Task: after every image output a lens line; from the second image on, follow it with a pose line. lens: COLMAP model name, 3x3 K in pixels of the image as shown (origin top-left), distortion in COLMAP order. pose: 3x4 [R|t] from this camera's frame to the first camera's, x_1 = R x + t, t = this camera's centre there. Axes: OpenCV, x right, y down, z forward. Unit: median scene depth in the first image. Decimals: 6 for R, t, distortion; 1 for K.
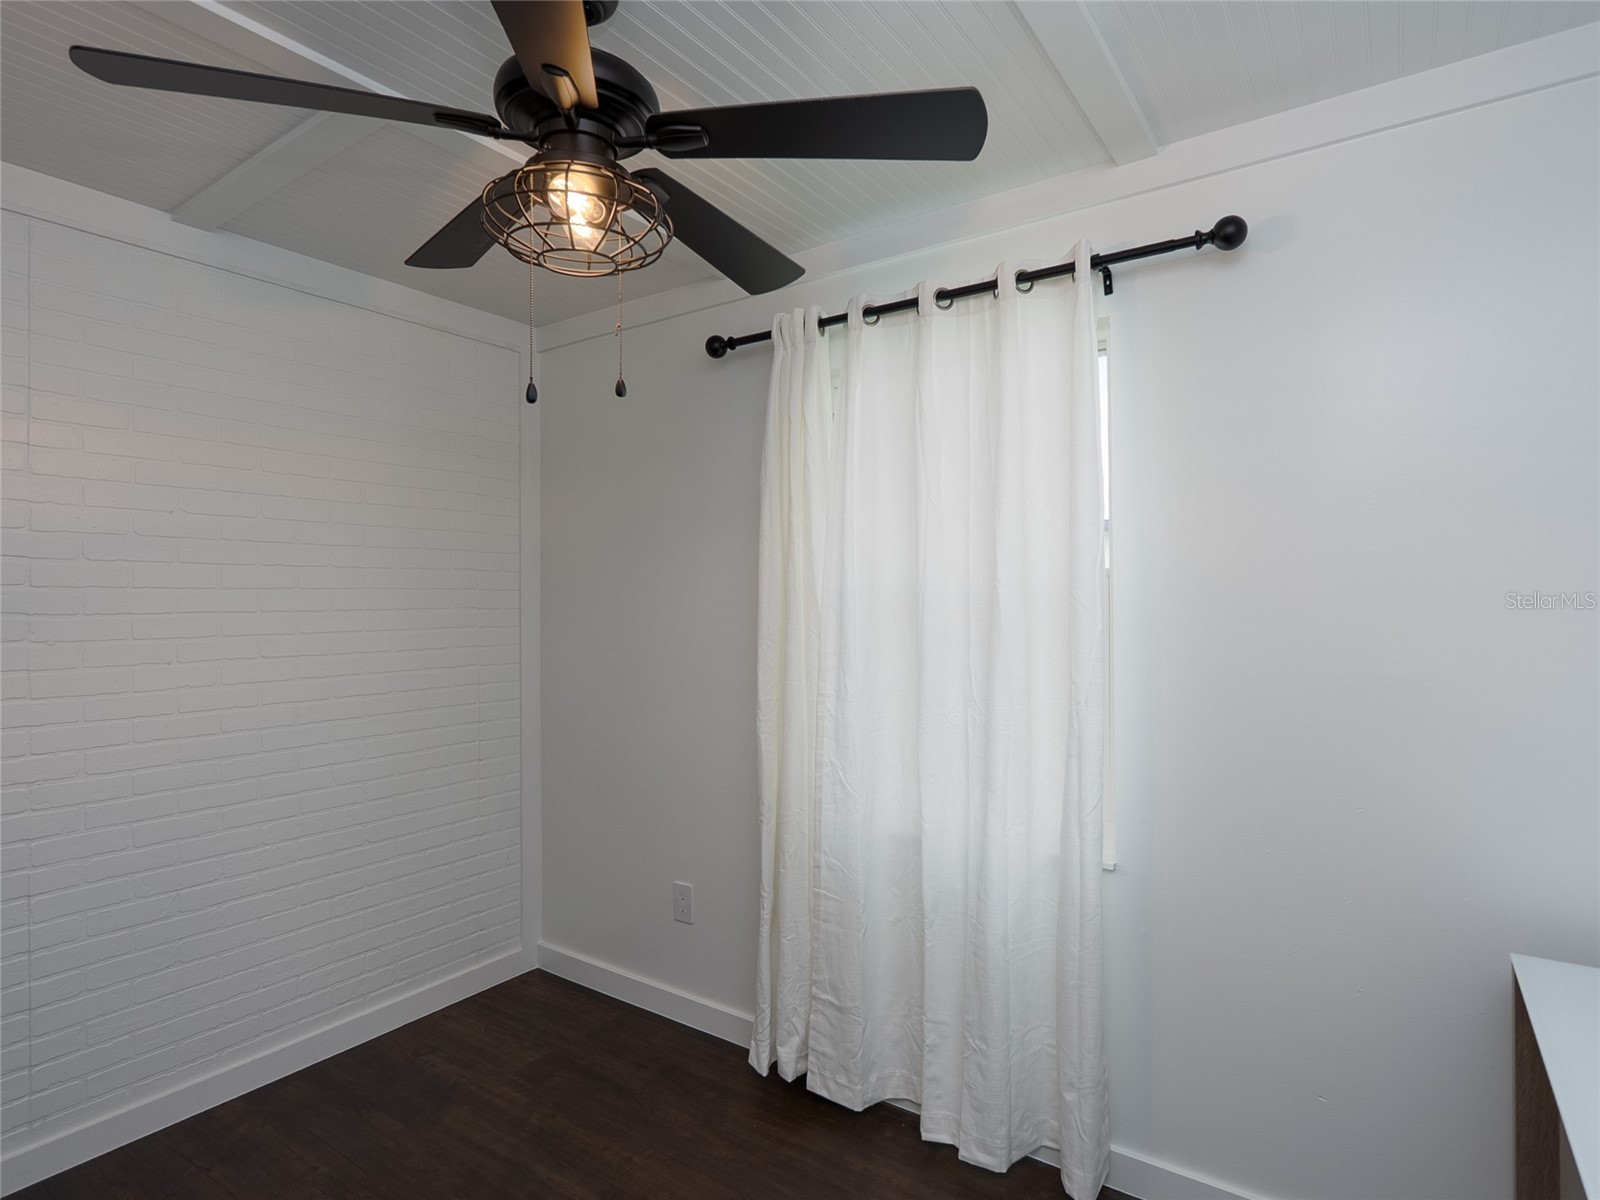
lens RADIAL K [[843.5, 0, 800.0], [0, 843.5, 588.5], [0, 0, 1]] dist [-0.004637, -0.000523]
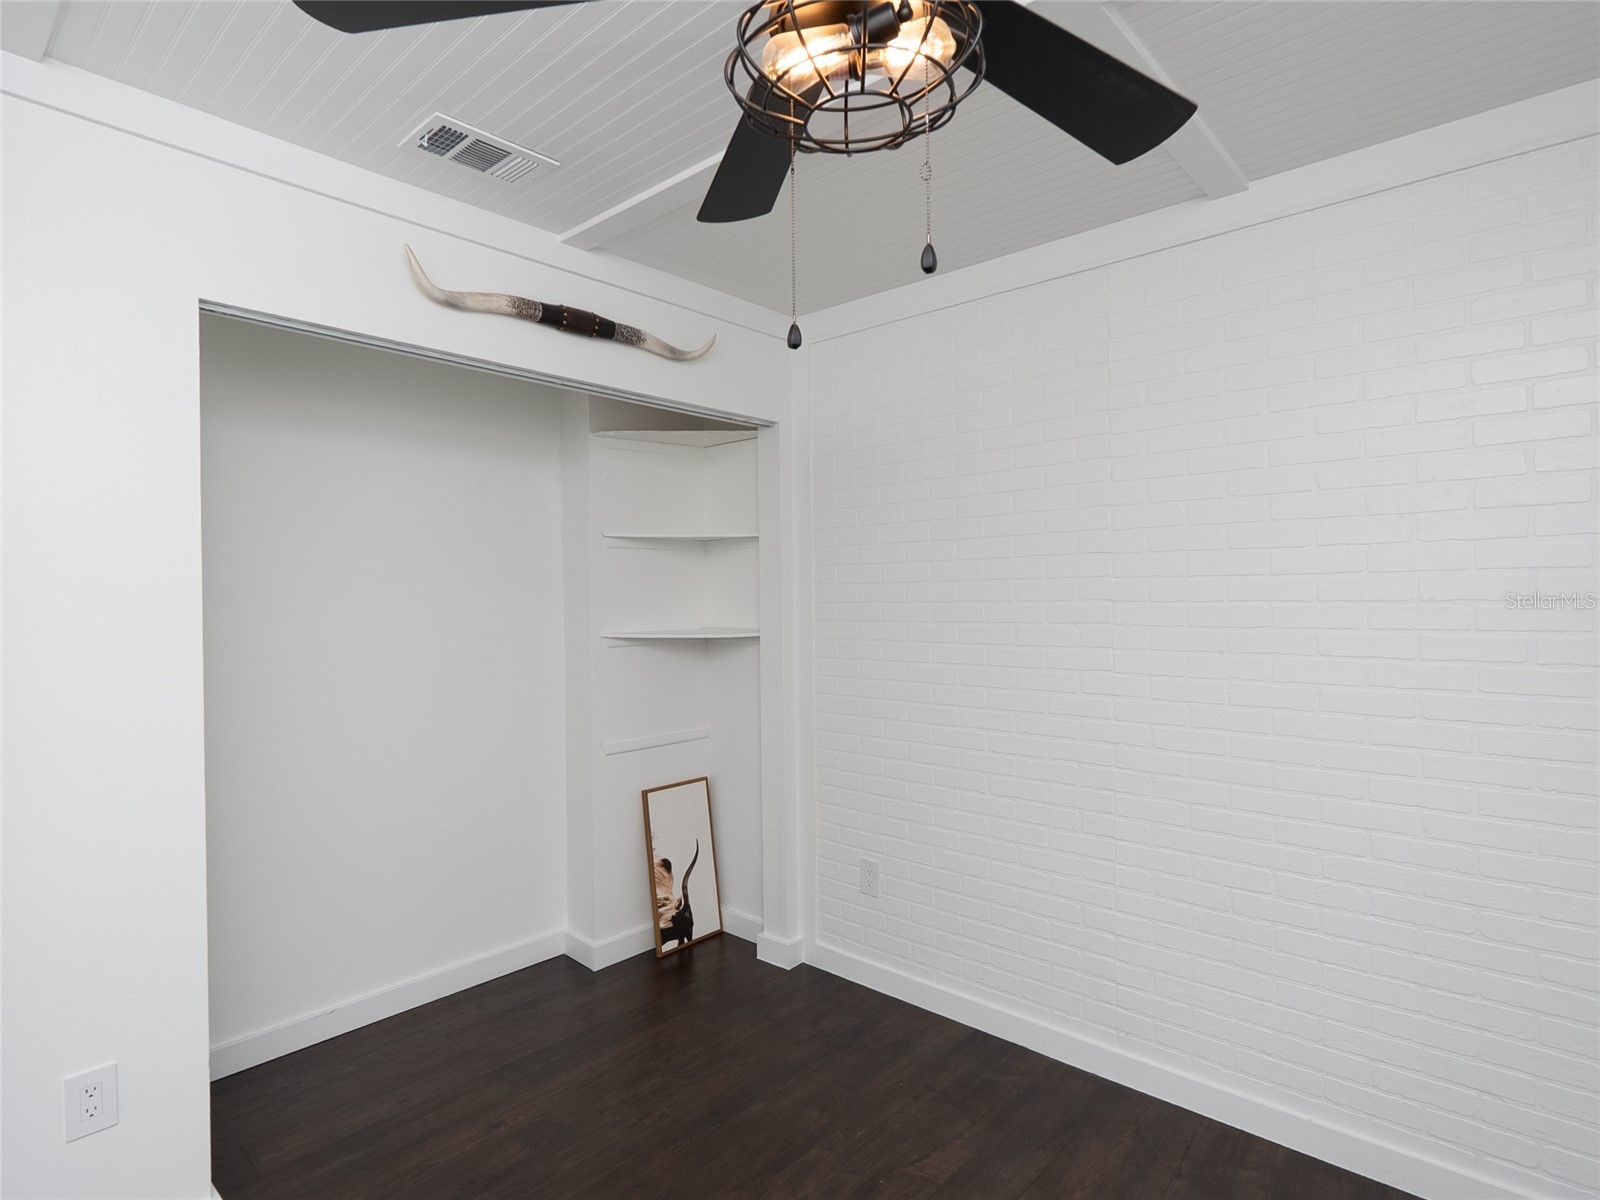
lens RADIAL K [[843.5, 0, 800.0], [0, 843.5, 588.5], [0, 0, 1]] dist [-0.004637, -0.000523]
pose [[-0.120886, -0.005552, -0.992651, 0.288521], [0.019194, 0.999784, -0.007930, 0.012515], [0.992481, -0.020012, -0.120753, 0.634625]]
